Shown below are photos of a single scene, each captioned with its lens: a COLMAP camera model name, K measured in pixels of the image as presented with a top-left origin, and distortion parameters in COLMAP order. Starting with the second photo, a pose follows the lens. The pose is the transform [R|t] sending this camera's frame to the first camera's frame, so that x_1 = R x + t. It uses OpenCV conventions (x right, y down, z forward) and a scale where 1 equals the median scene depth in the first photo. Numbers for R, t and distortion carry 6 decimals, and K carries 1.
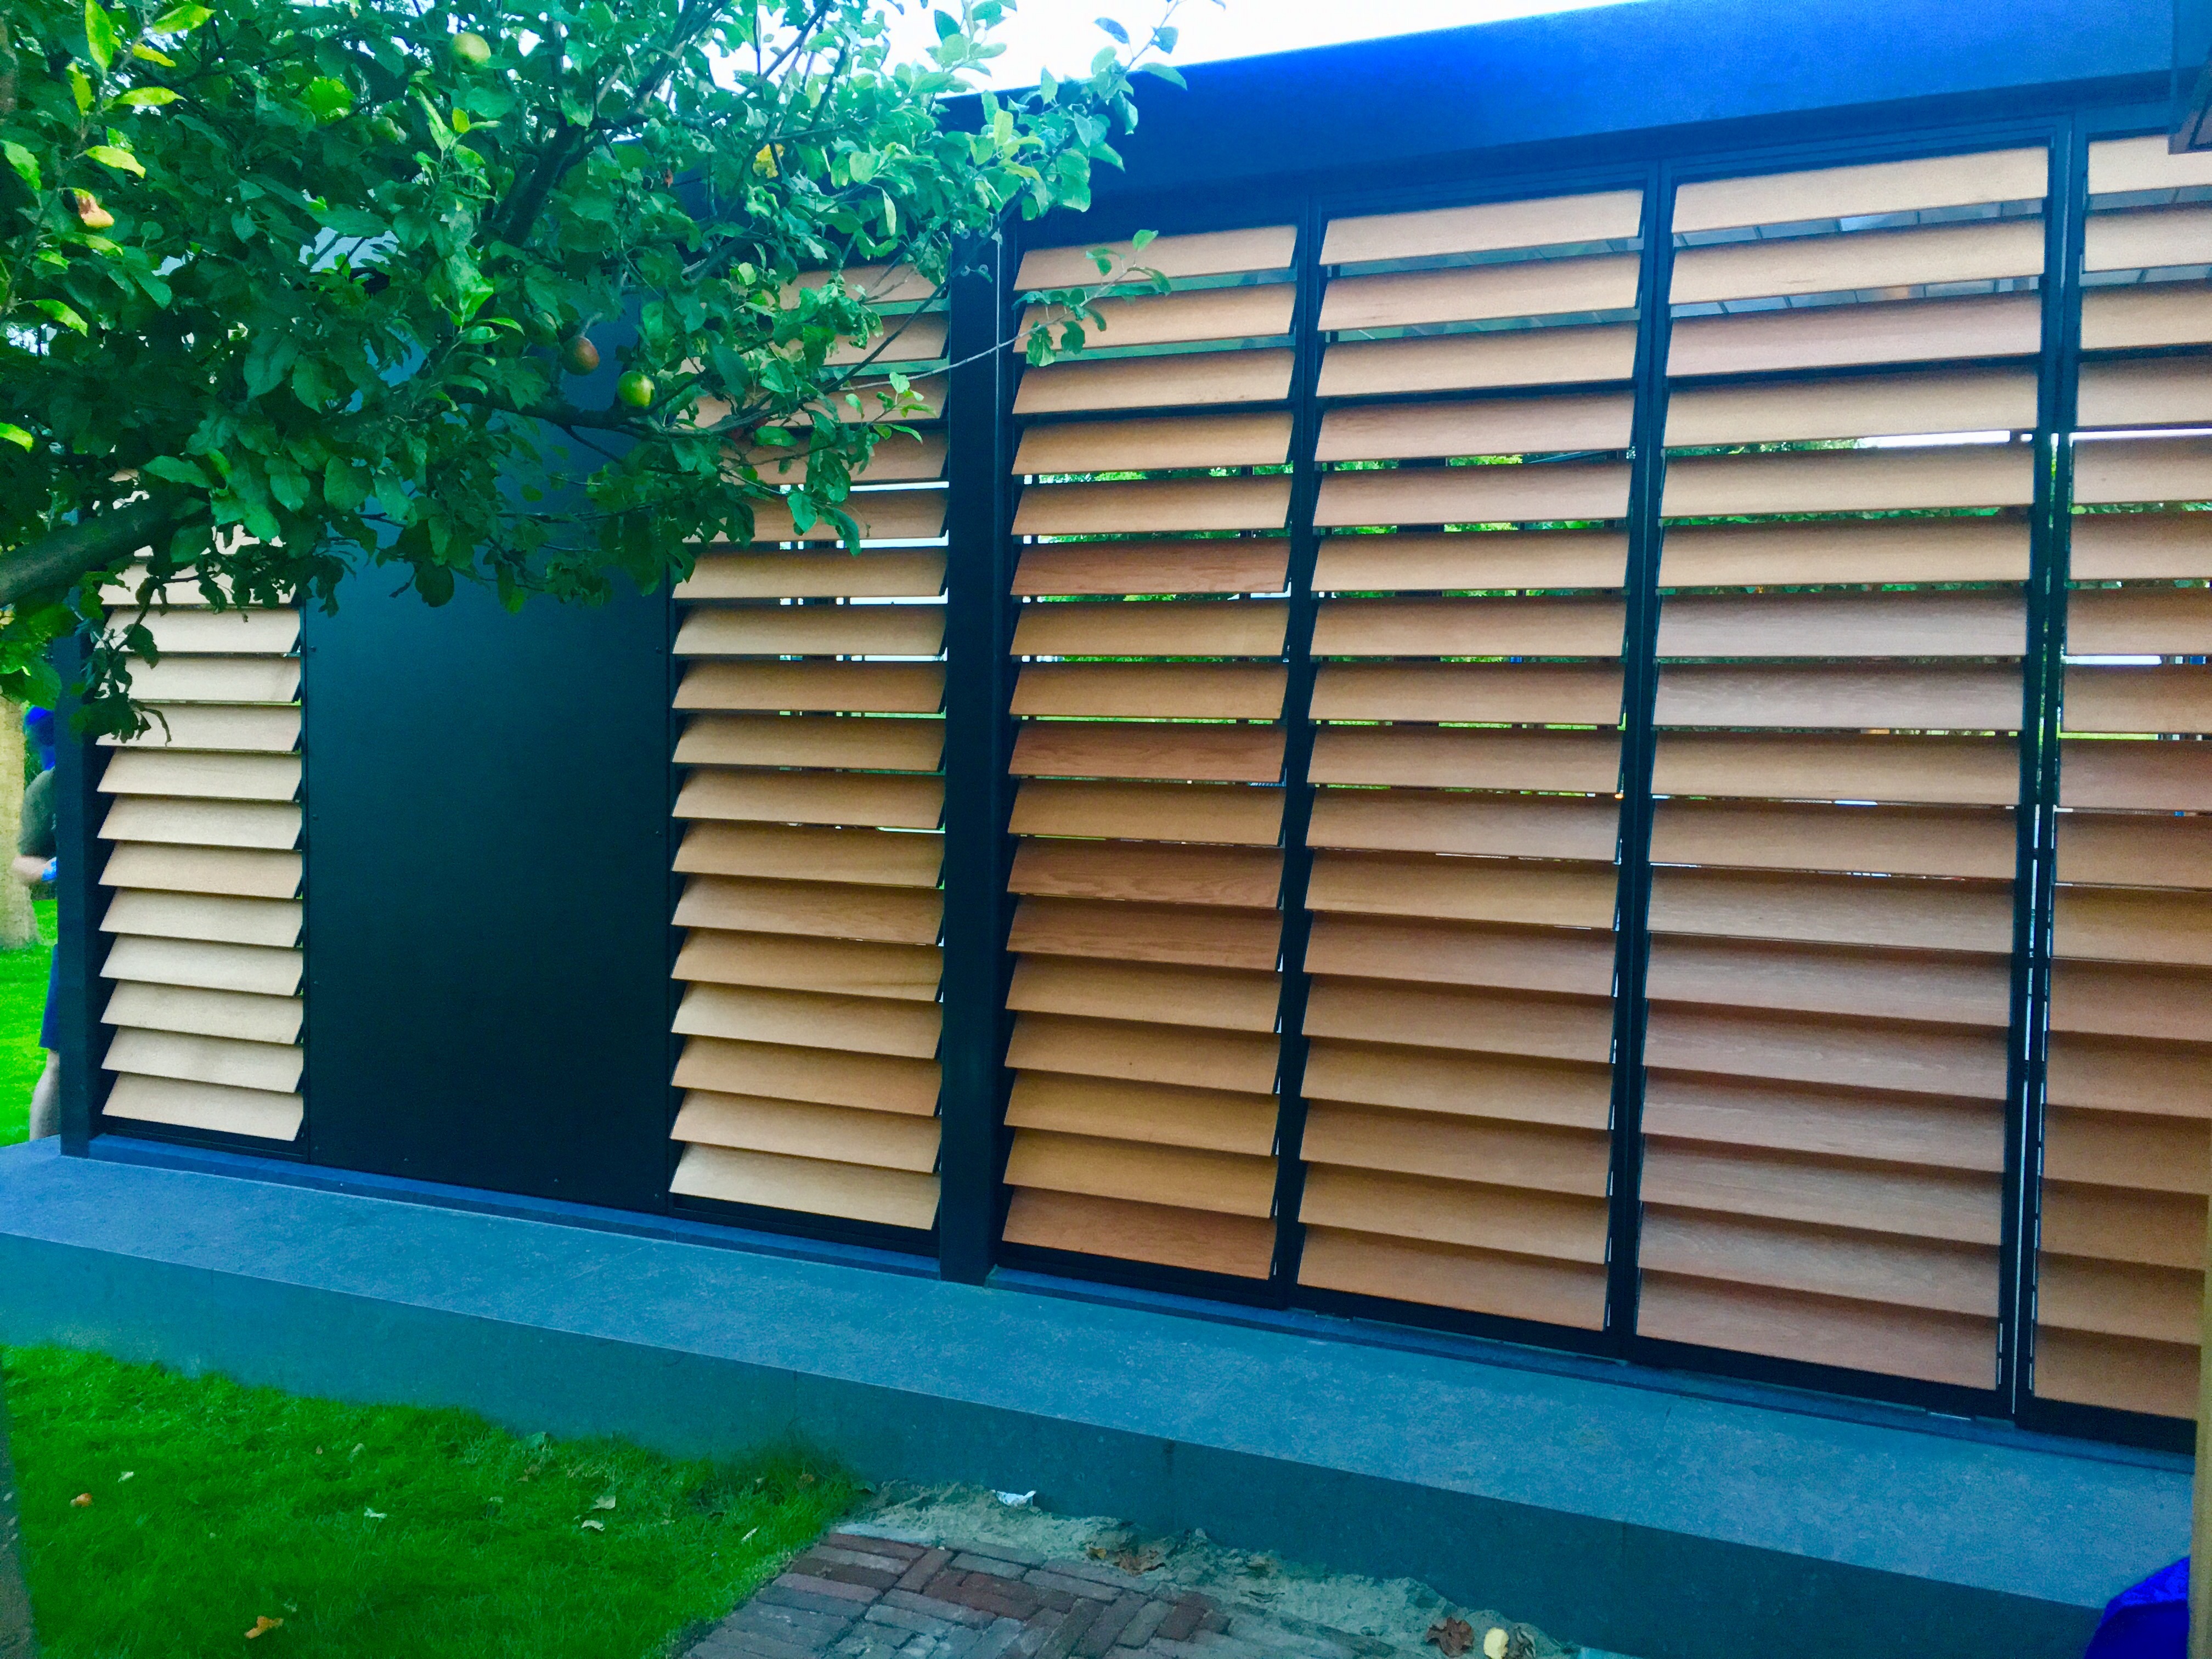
lens RADIAL K [[1883.6, 0, 1099.3], [0, 1883.6, 827.7], [0, 0, 1]] dist [0.079573, -0.101075]
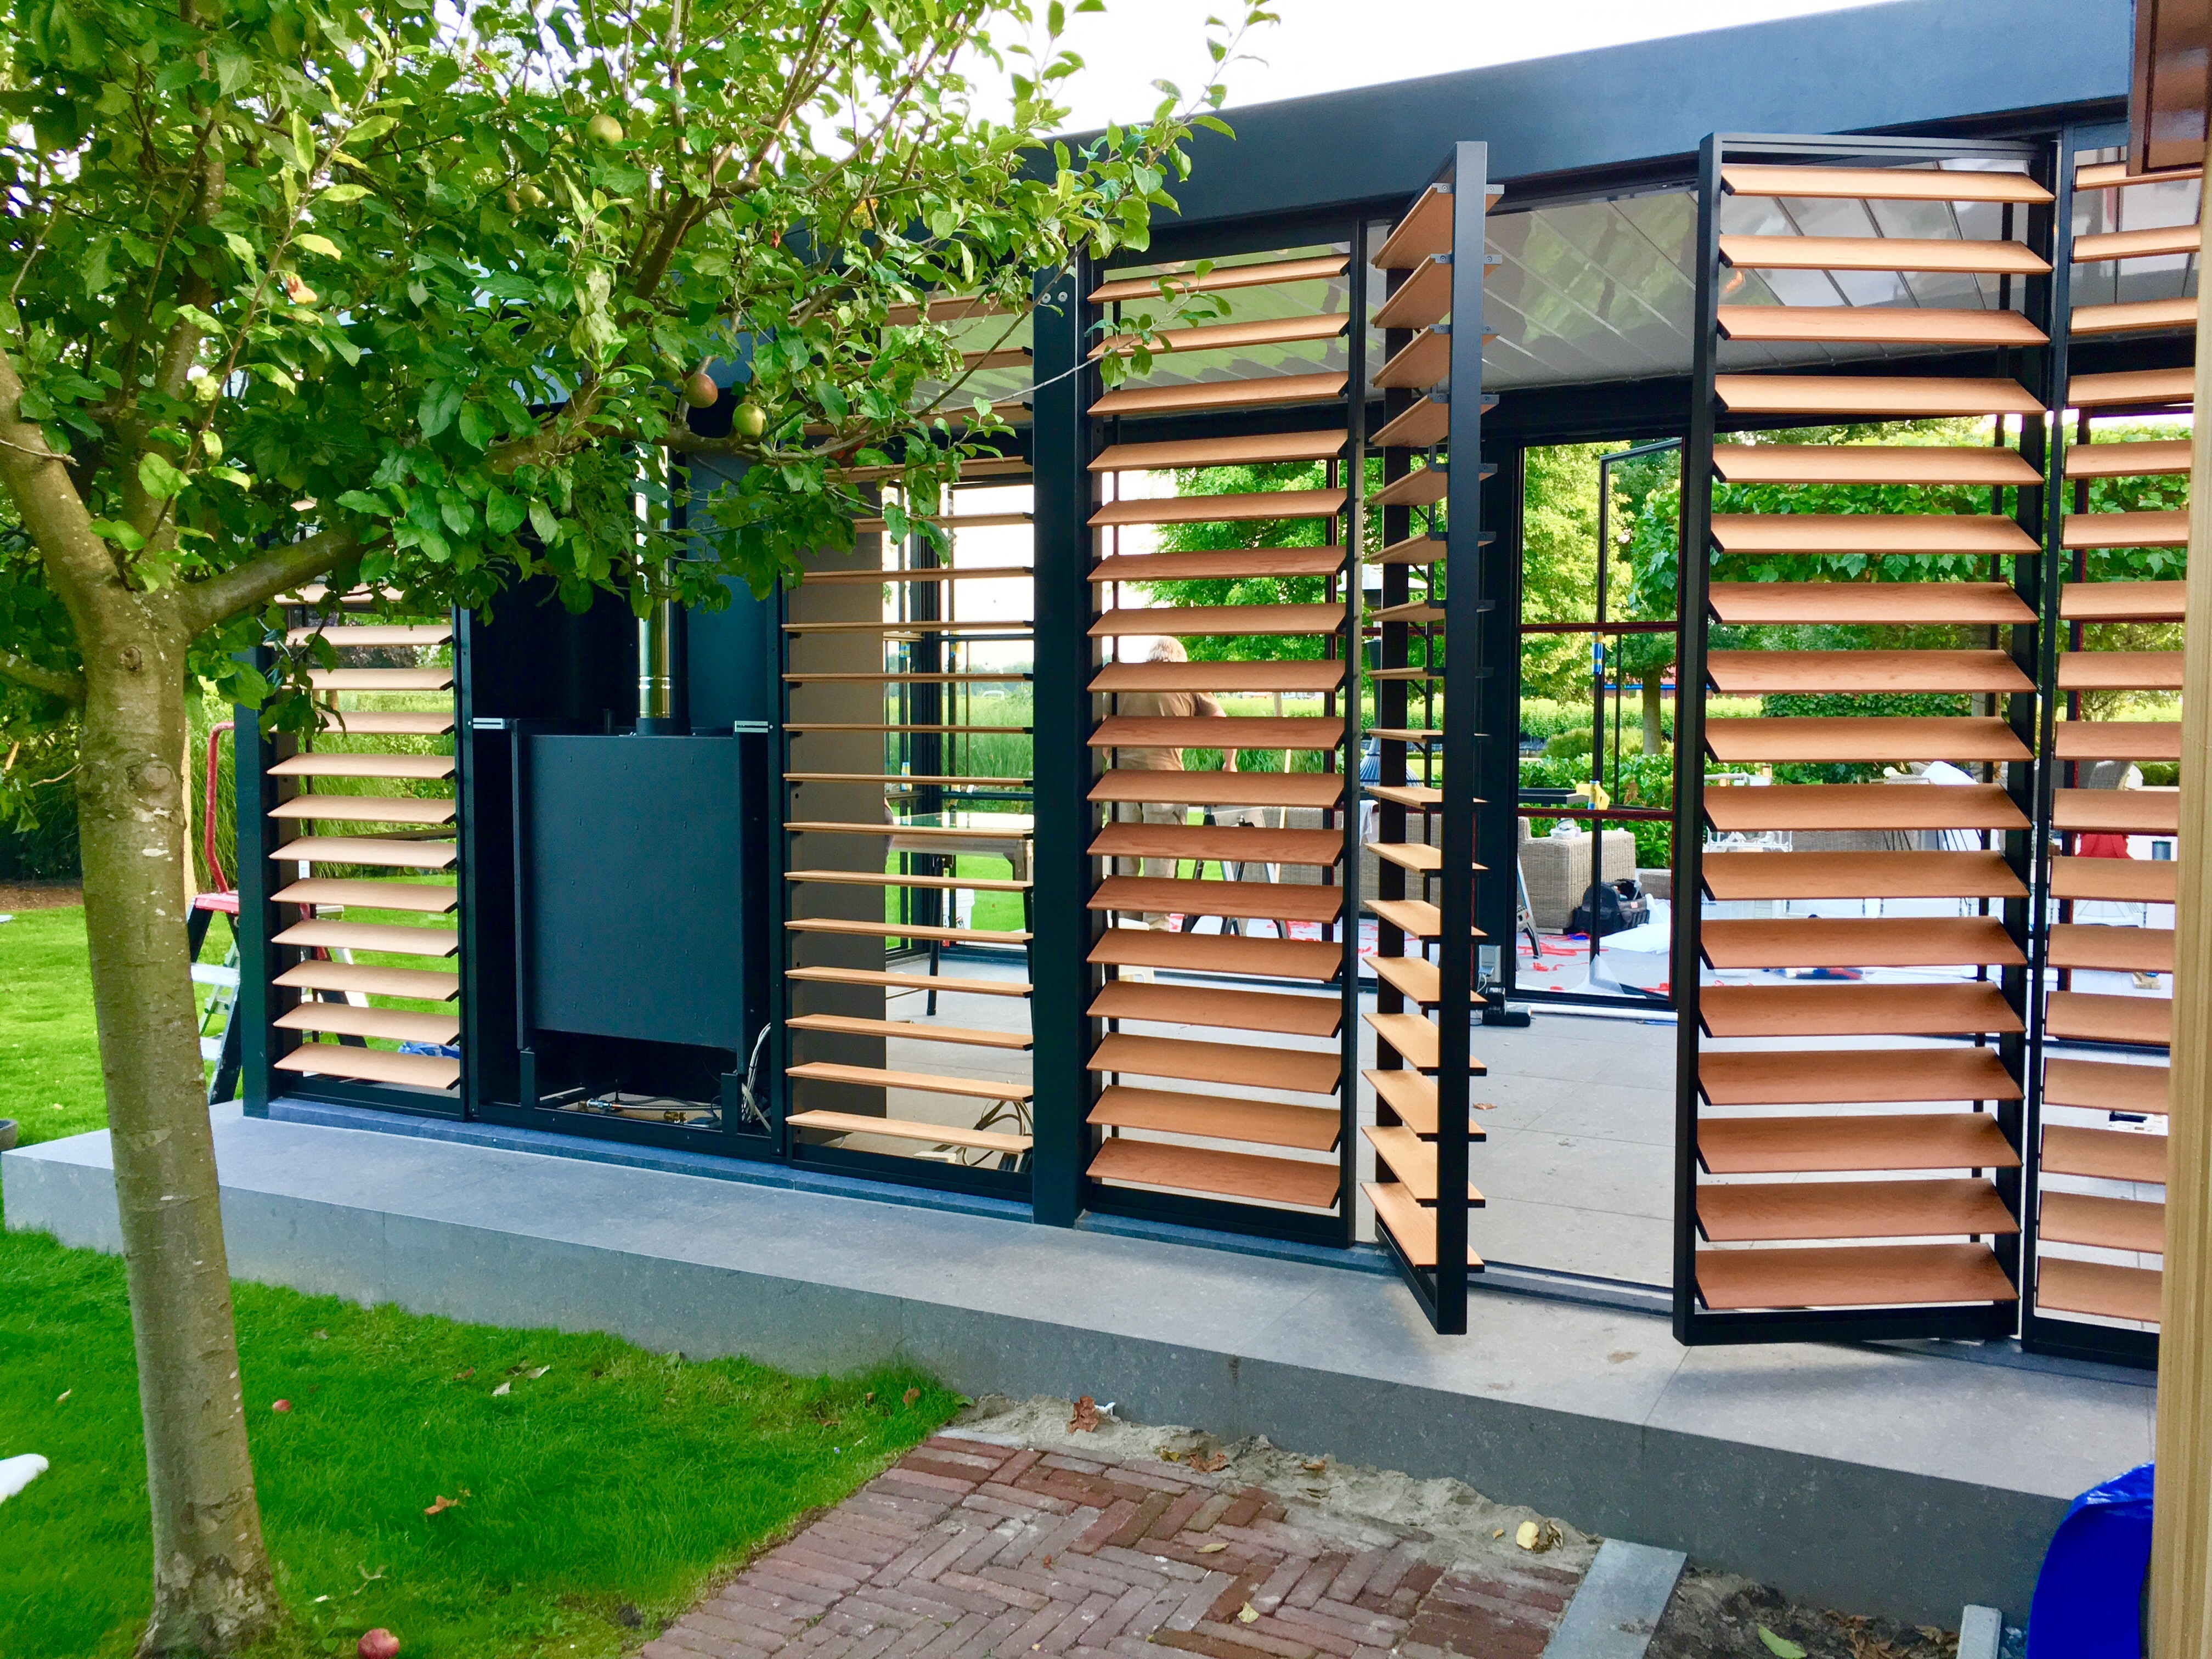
lens RADIAL K [[1883.6, 0, 1103.2], [0, 1883.6, 827.8], [0, 0, 1]] dist [0.079573, -0.101075]
pose [[0.998238, -0.009443, -0.058575, 0.030096], [0.009658, 0.999948, 0.003404, 0.010638], [0.058540, -0.003964, 0.998277, -0.116529]]
